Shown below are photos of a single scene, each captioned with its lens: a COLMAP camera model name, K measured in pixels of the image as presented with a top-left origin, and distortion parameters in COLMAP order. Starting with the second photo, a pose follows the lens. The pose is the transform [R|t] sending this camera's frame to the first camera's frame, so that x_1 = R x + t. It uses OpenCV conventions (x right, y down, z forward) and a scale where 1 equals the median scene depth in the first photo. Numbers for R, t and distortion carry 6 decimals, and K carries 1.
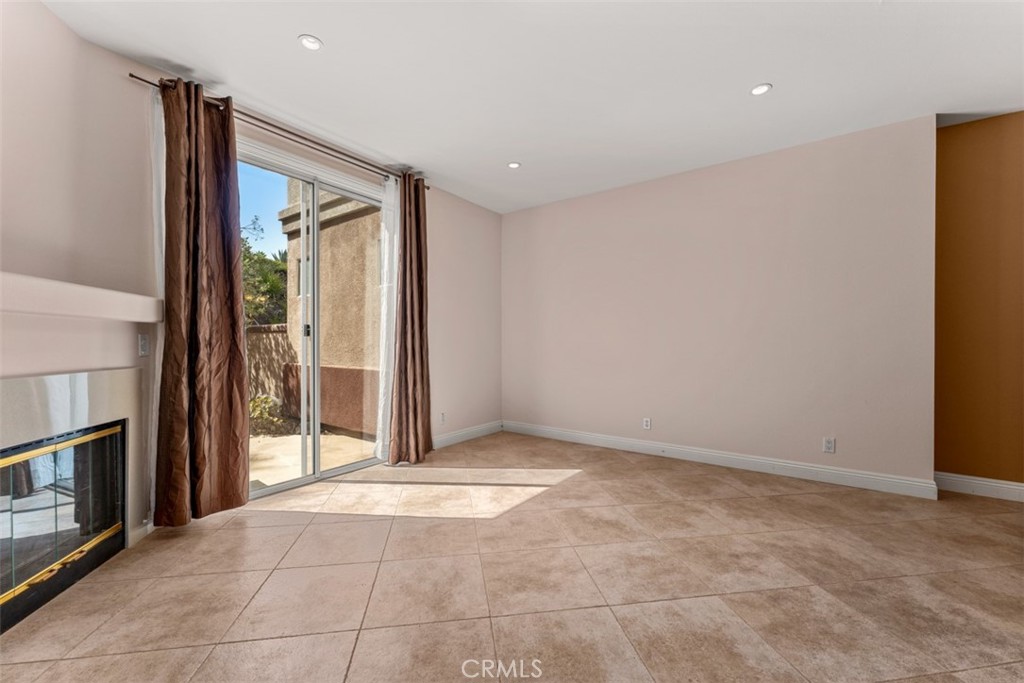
lens RADIAL K [[407.8, 0, 513.7], [0, 407.8, 339.6], [0, 0, 1]] dist [0.001905, -0.000950]
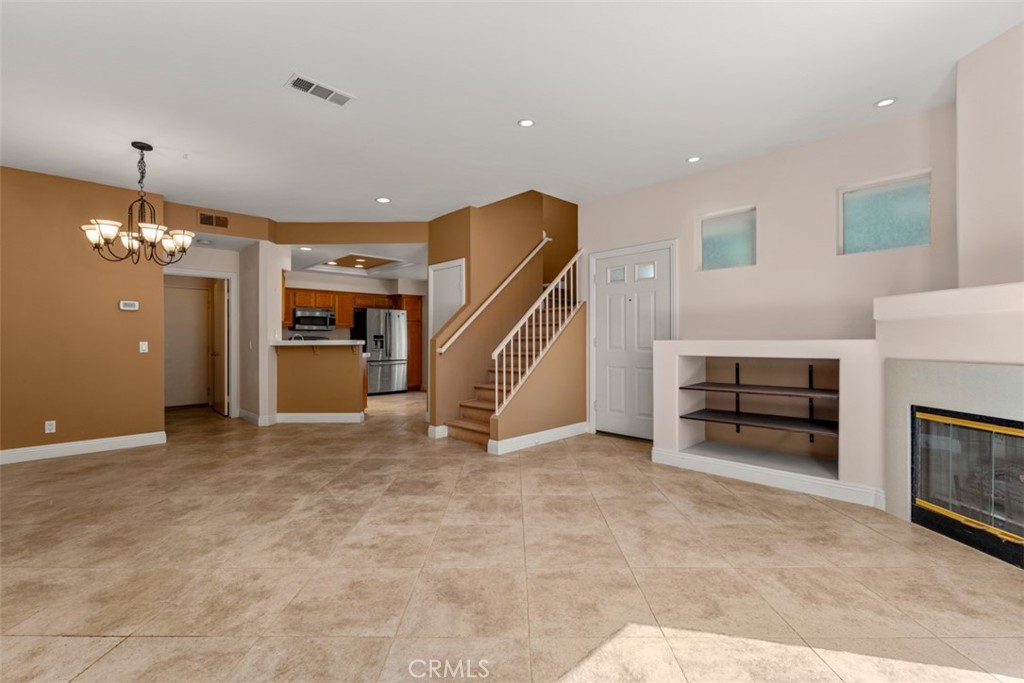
lens RADIAL K [[443.2, 0, 504.4], [0, 443.2, 347.9], [0, 0, 1]] dist [0.004764, 0.000179]
pose [[-0.983078, 0.002228, 0.183175, 0.008624], [0.004504, 0.999918, 0.012013, 0.012364], [-0.183134, 0.012635, -0.983007, 1.754875]]
